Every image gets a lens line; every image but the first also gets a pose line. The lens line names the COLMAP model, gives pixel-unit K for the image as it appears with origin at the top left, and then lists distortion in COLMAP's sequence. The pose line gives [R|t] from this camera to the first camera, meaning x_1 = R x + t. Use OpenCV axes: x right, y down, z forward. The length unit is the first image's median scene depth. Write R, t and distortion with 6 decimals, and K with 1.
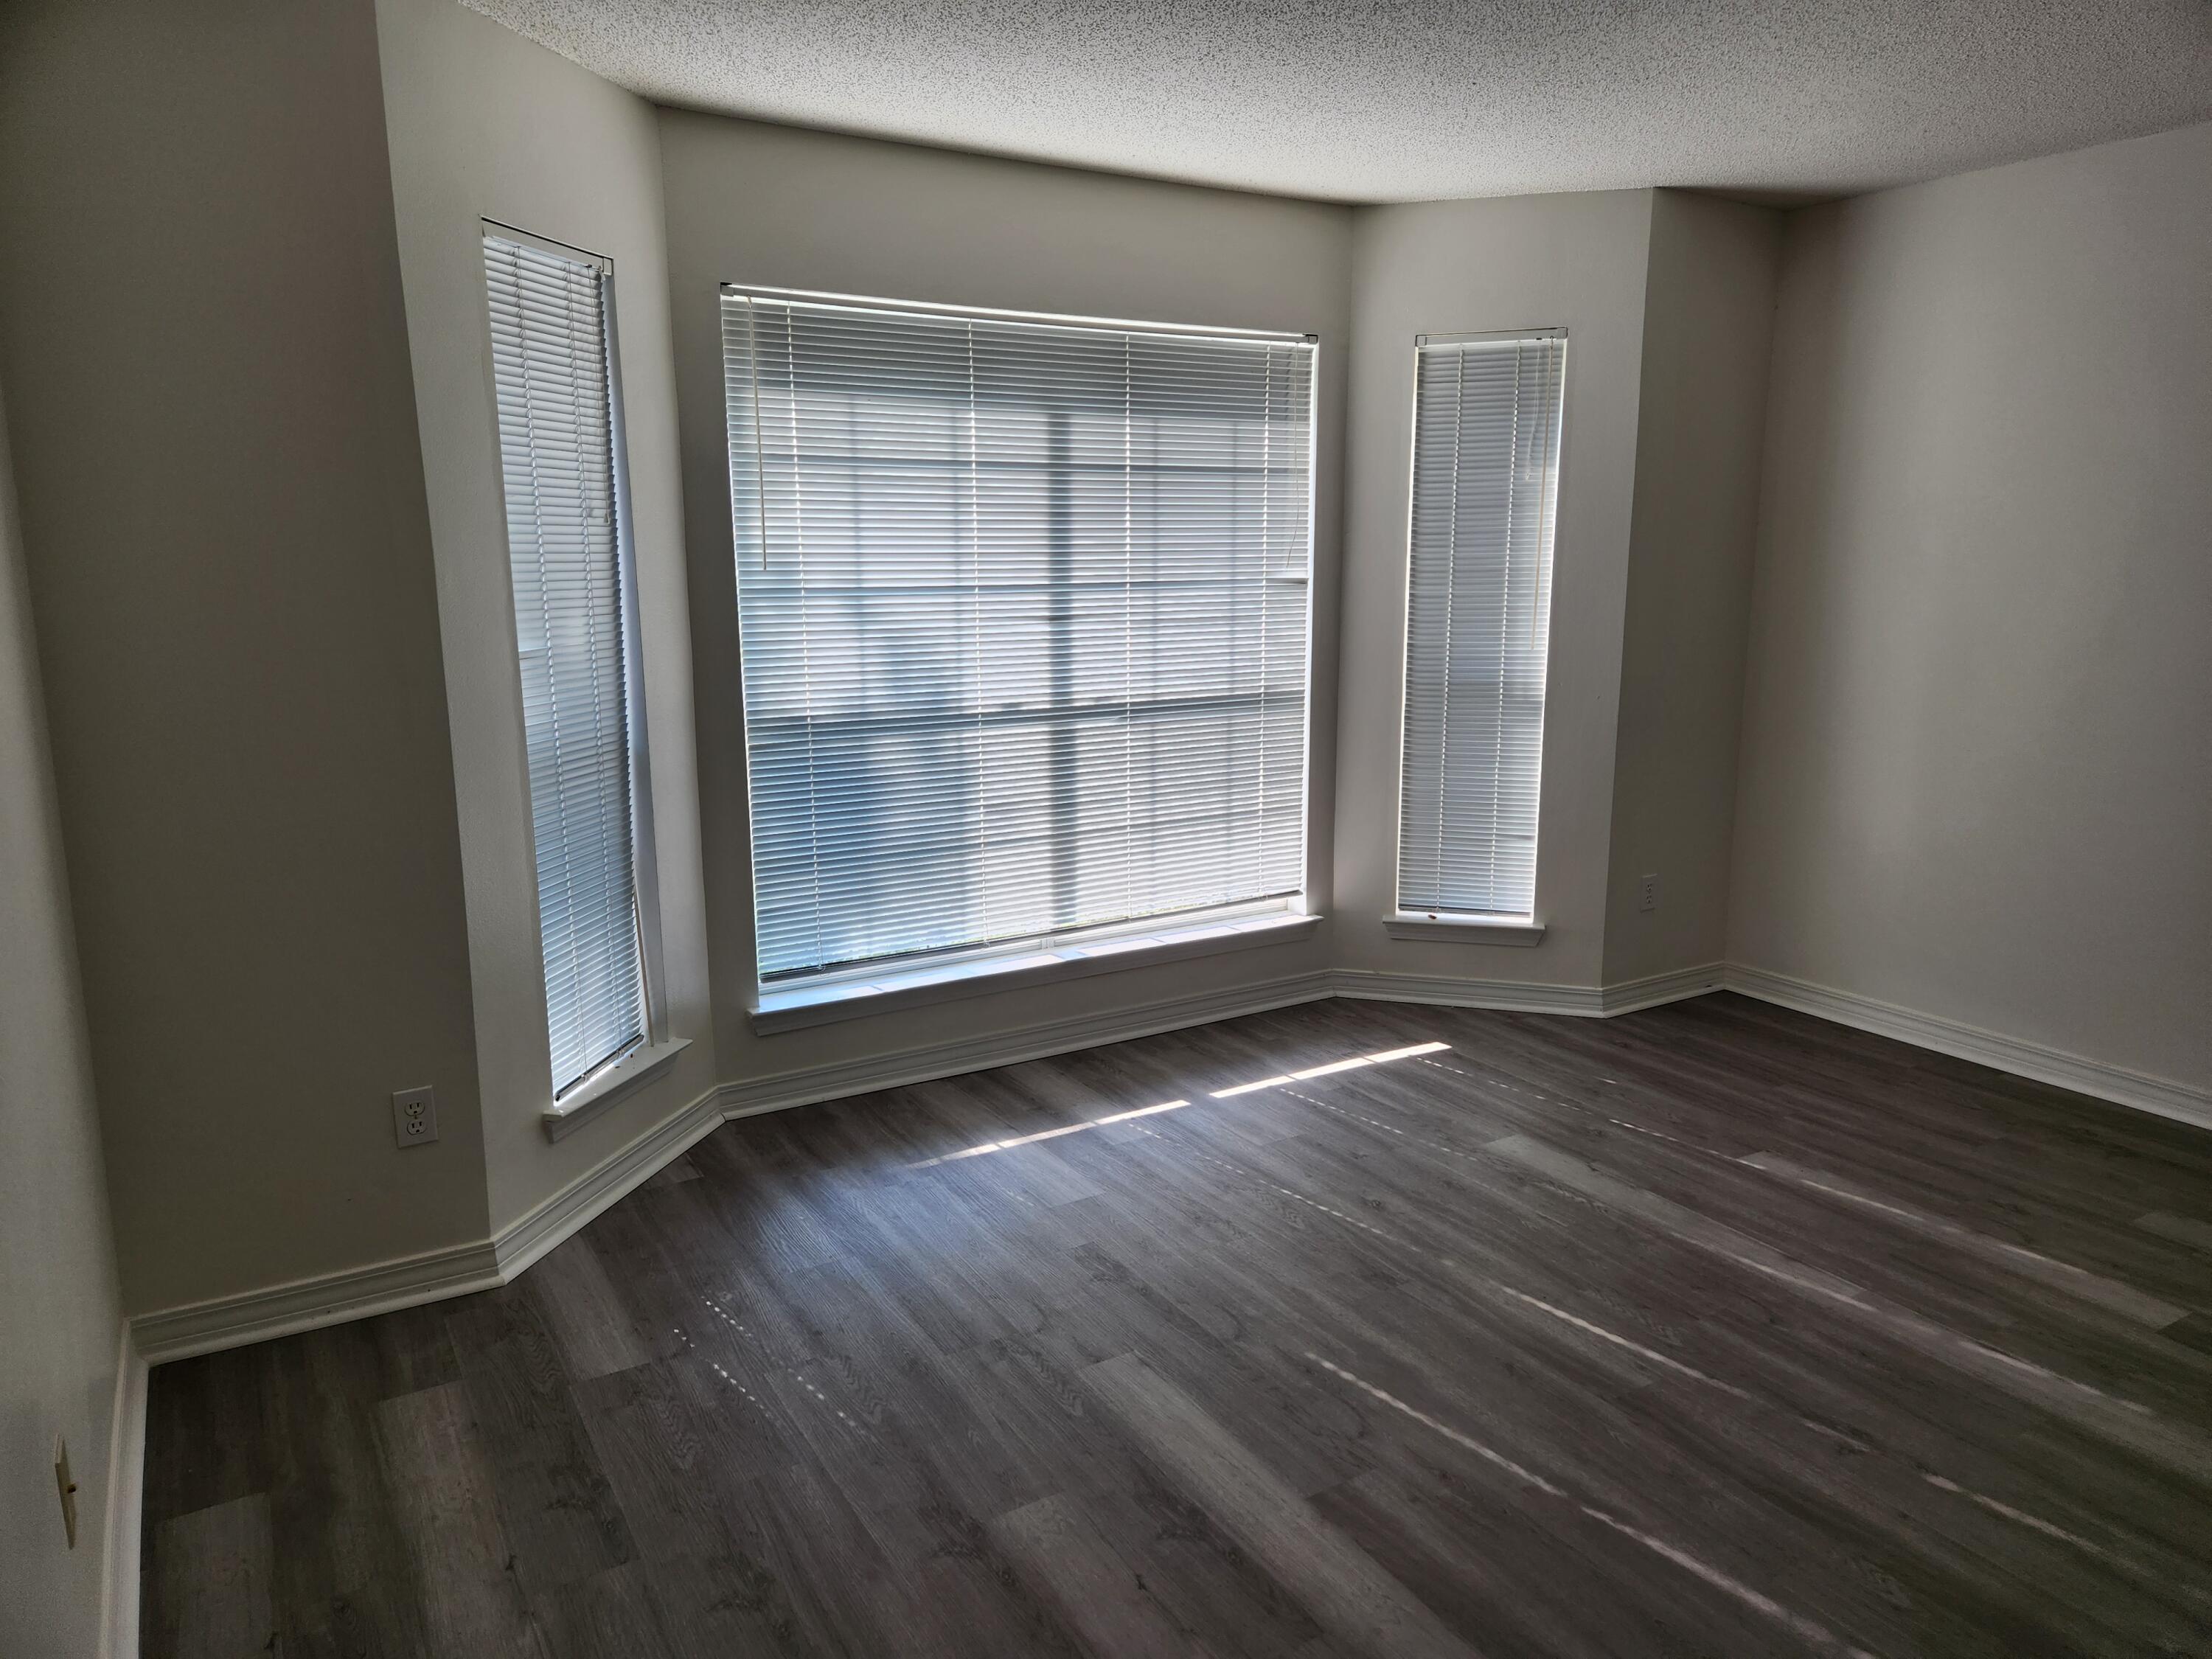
lens RADIAL K [[1480.0, 0, 1106.0], [0, 1480.0, 829.5], [0, 0, 1]] dist [0.103410, -0.094018]
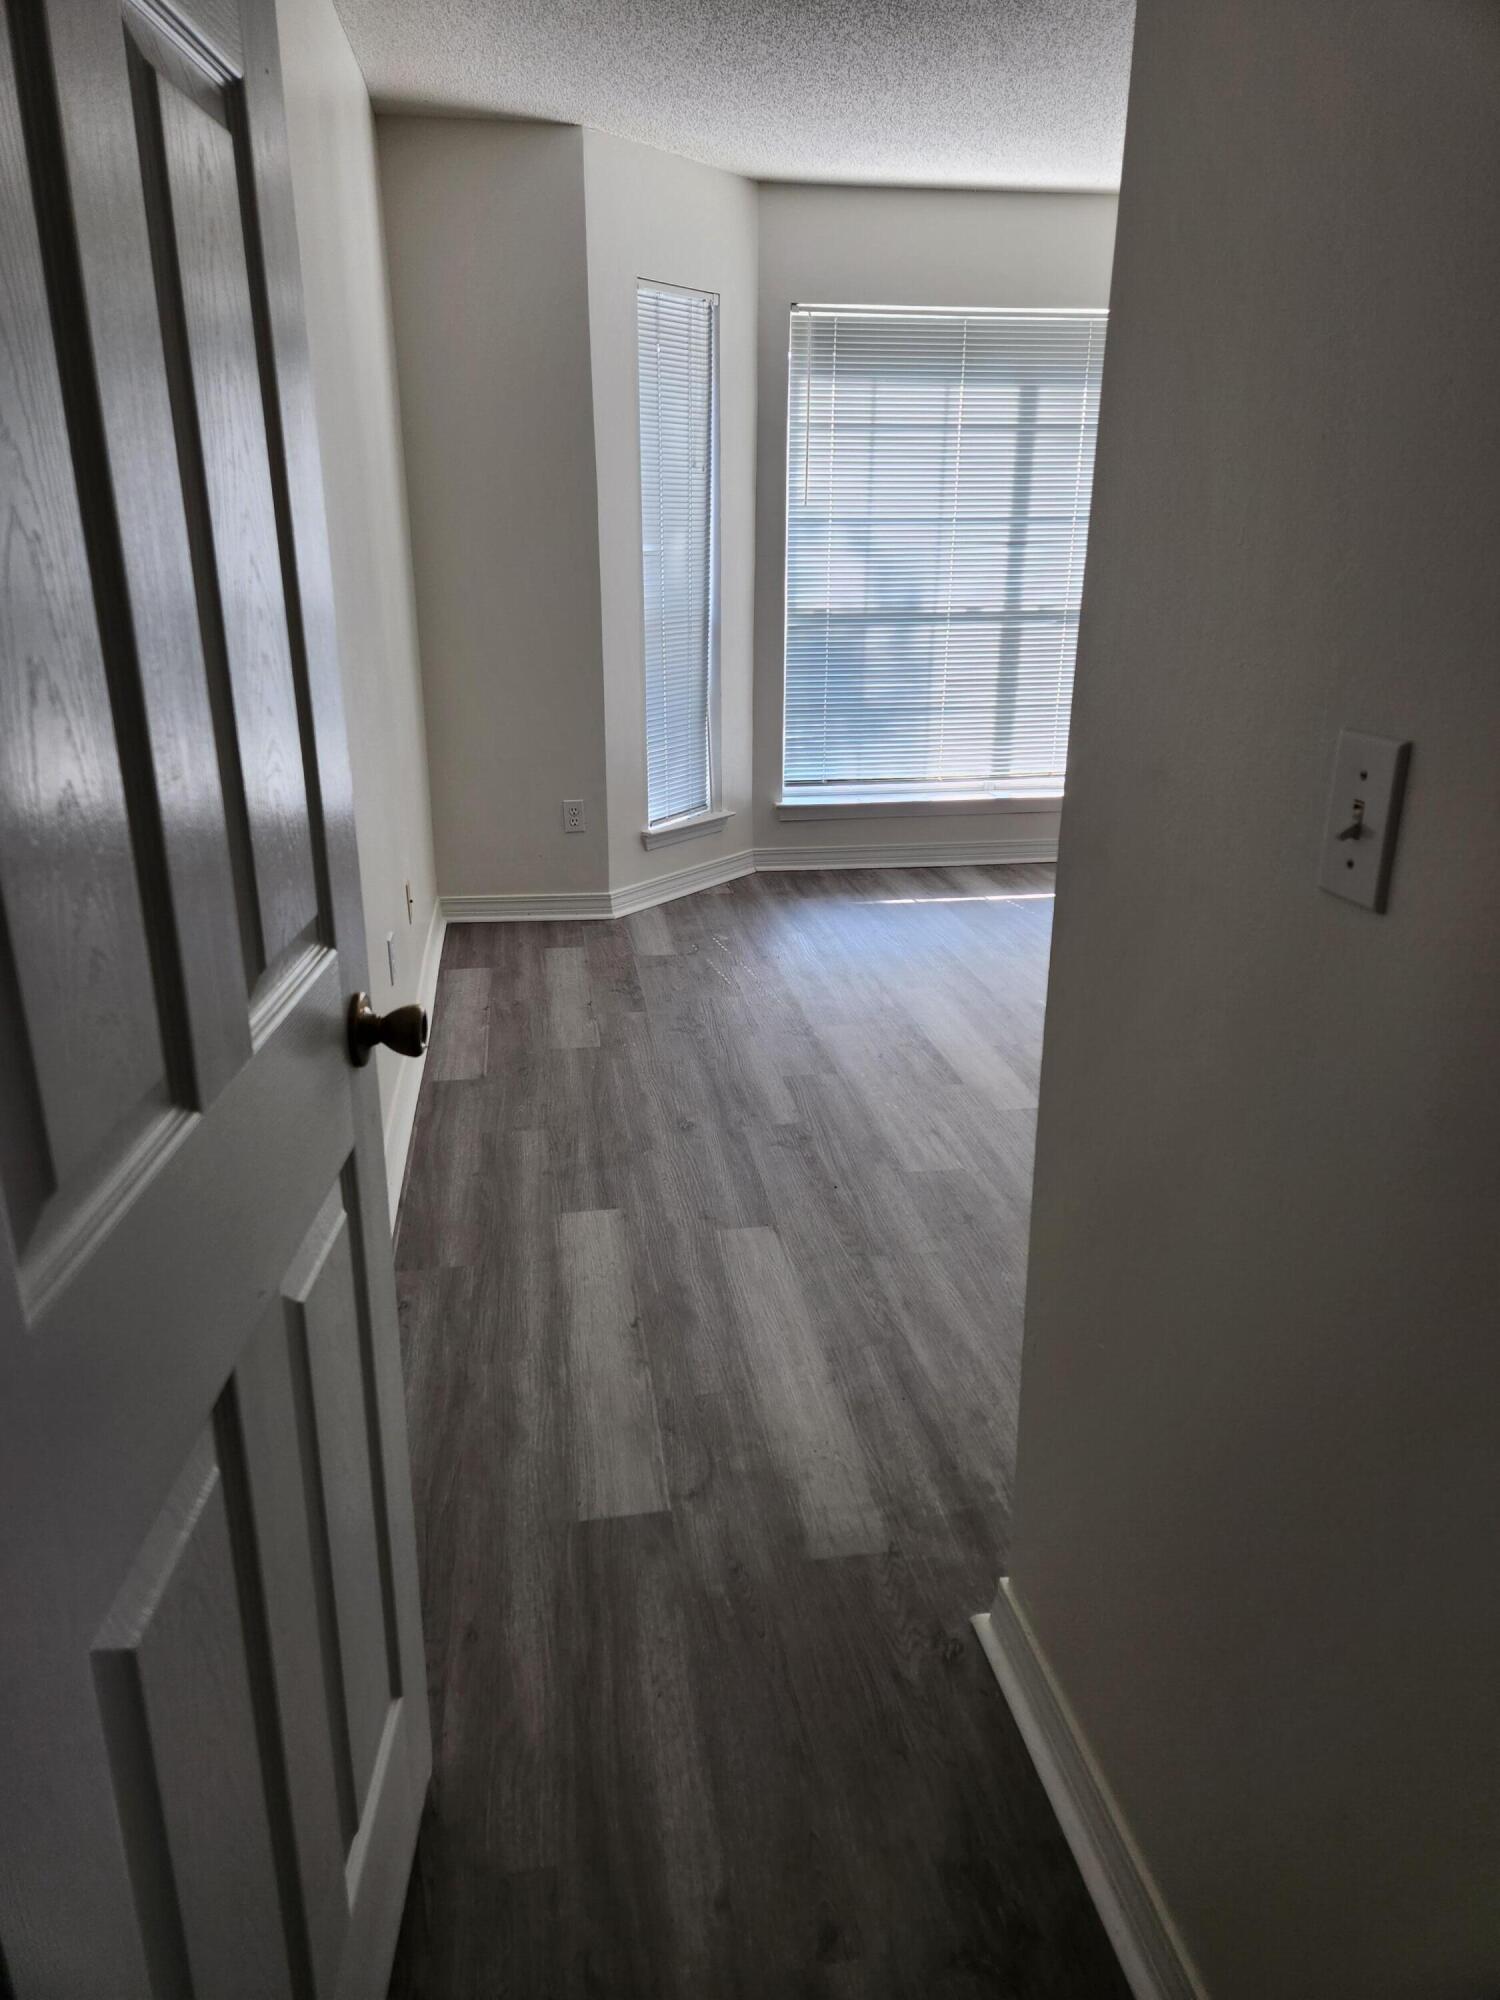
lens RADIAL K [[1338.2, 0, 732.2], [0, 1338.2, 1000.9], [0, 0, 1]] dist [0.103410, -0.094018]
pose [[0.925345, 0.133817, -0.354724, 0.271345], [-0.078112, 0.982856, 0.167009, 0.102347], [0.370992, -0.126833, 0.919934, -0.377294]]
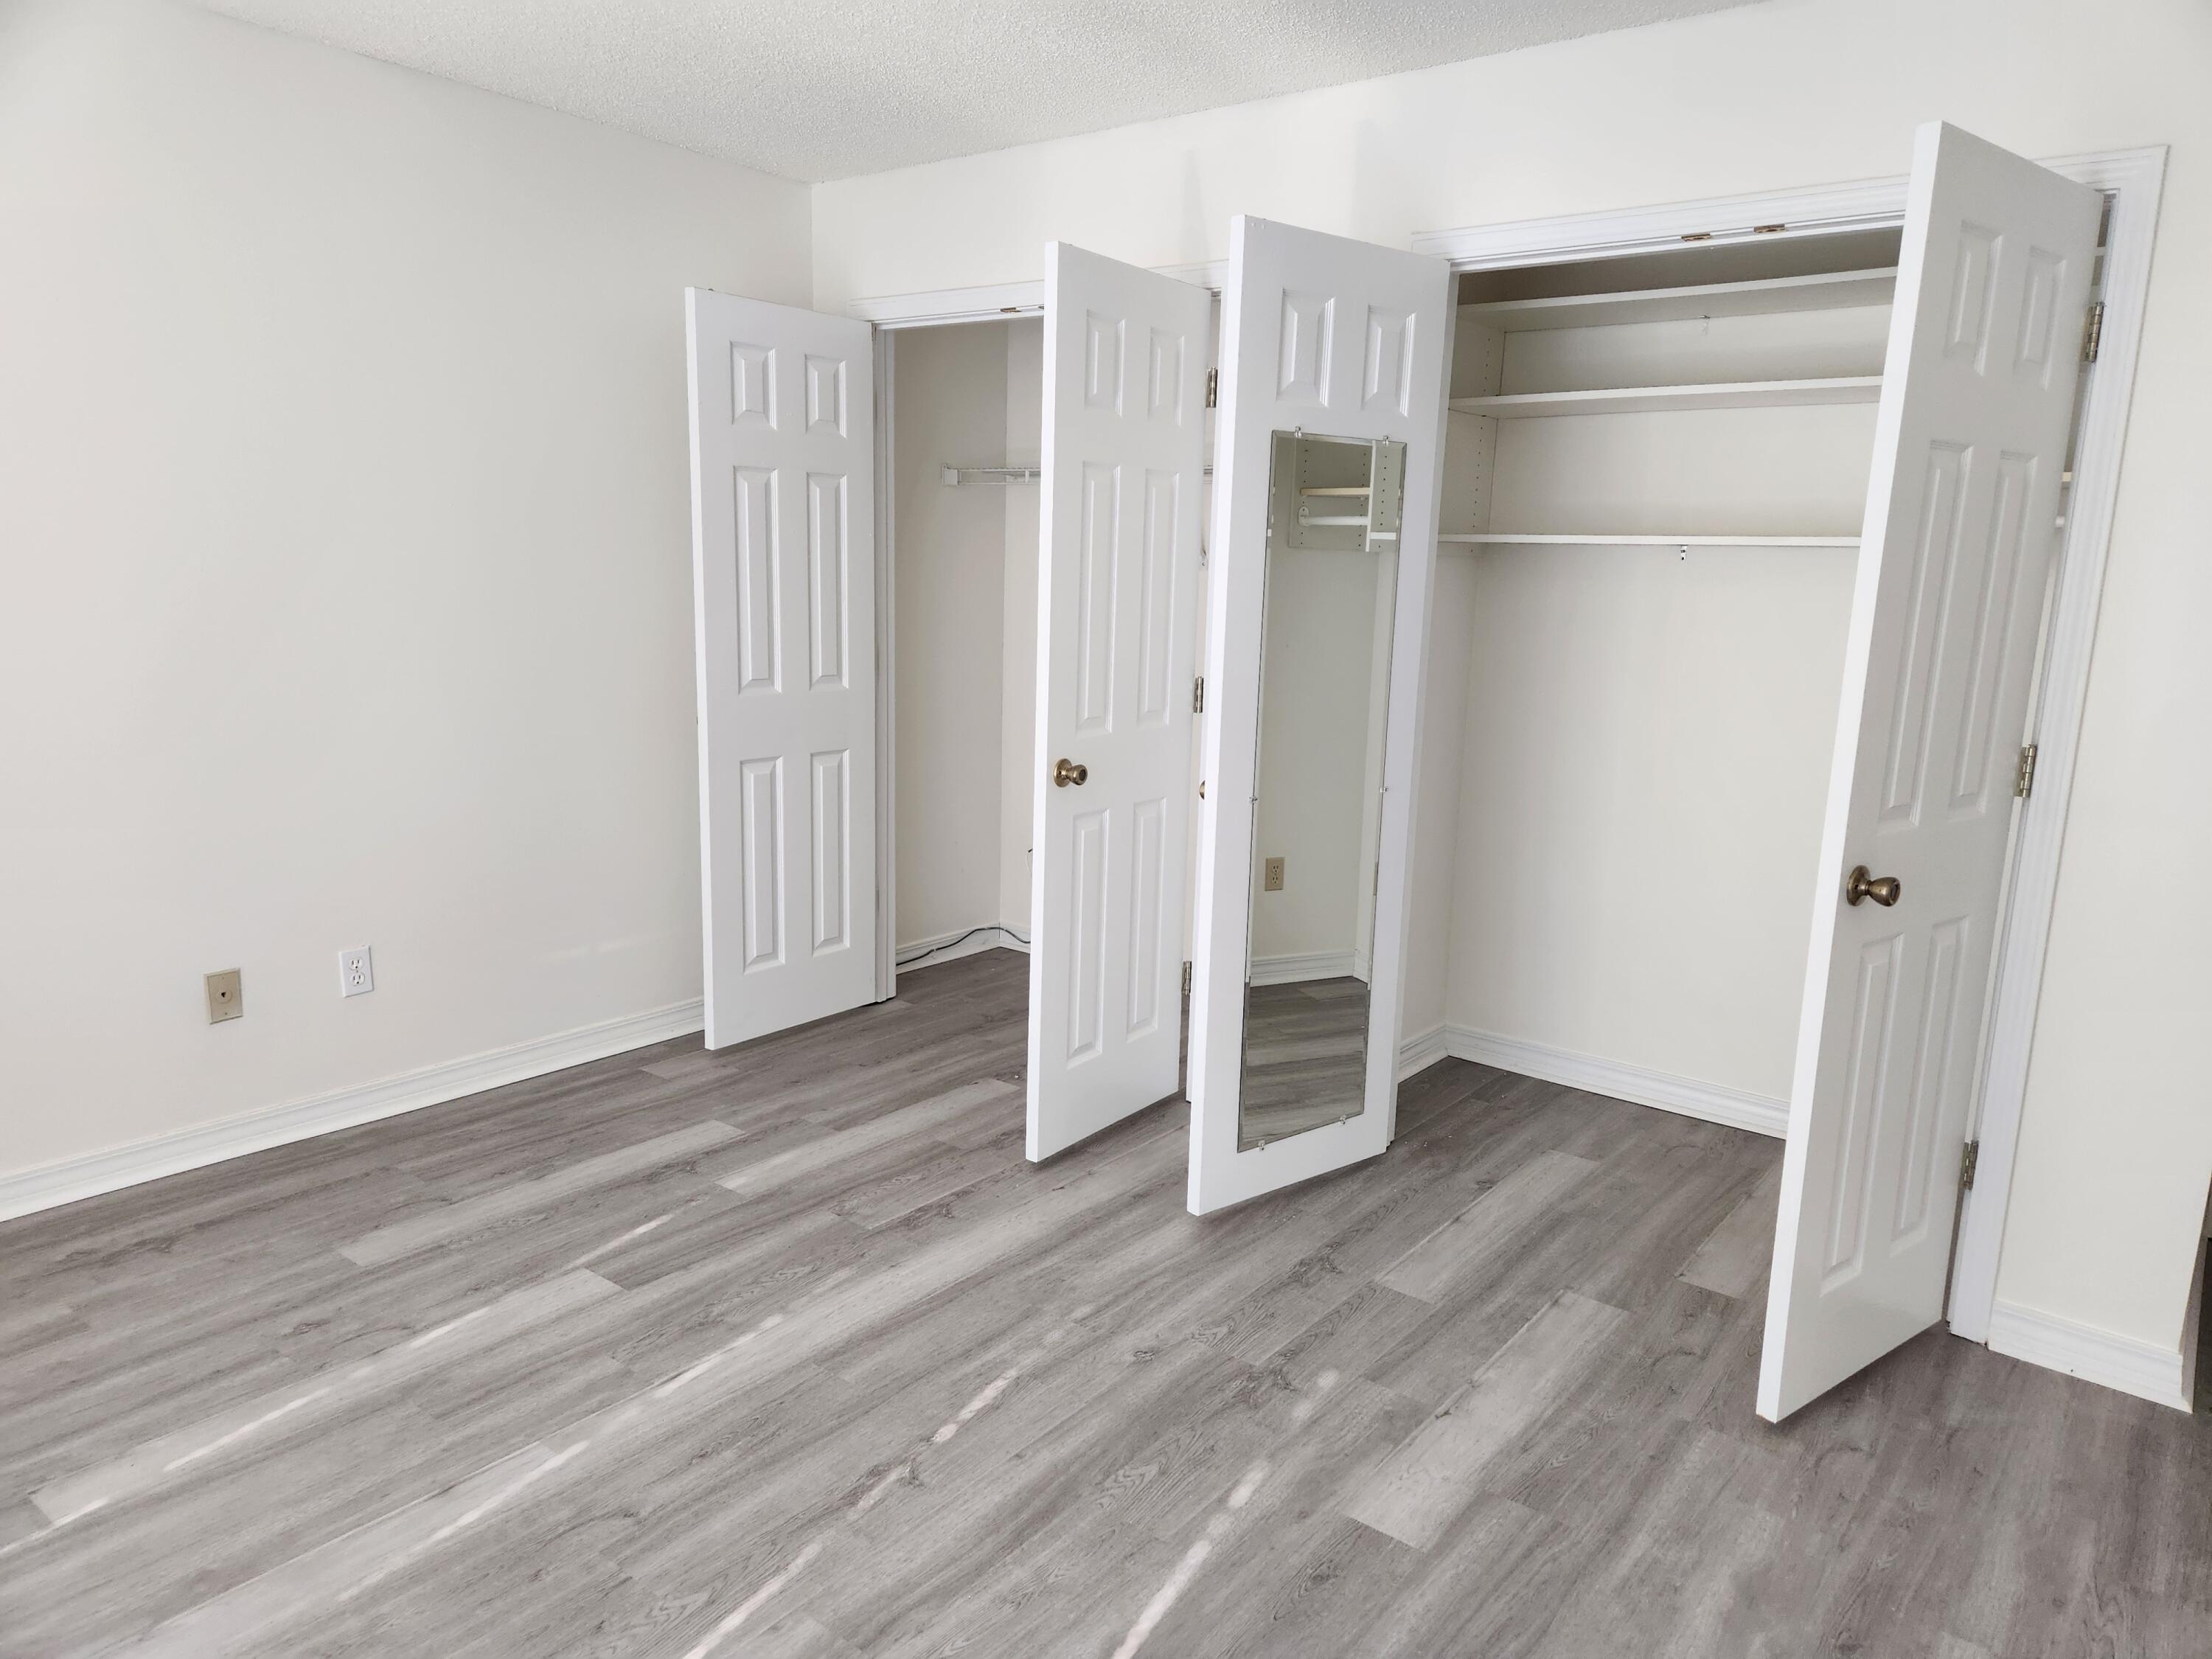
lens RADIAL K [[1480.0, 0, 1106.0], [0, 1480.0, 829.5], [0, 0, 1]] dist [0.103410, -0.094018]
pose [[-0.349104, -0.191006, 0.917411, -0.240673], [0.145971, 0.955971, 0.254581, -0.144654], [-0.925645, 0.222791, -0.305852, 0.744300]]
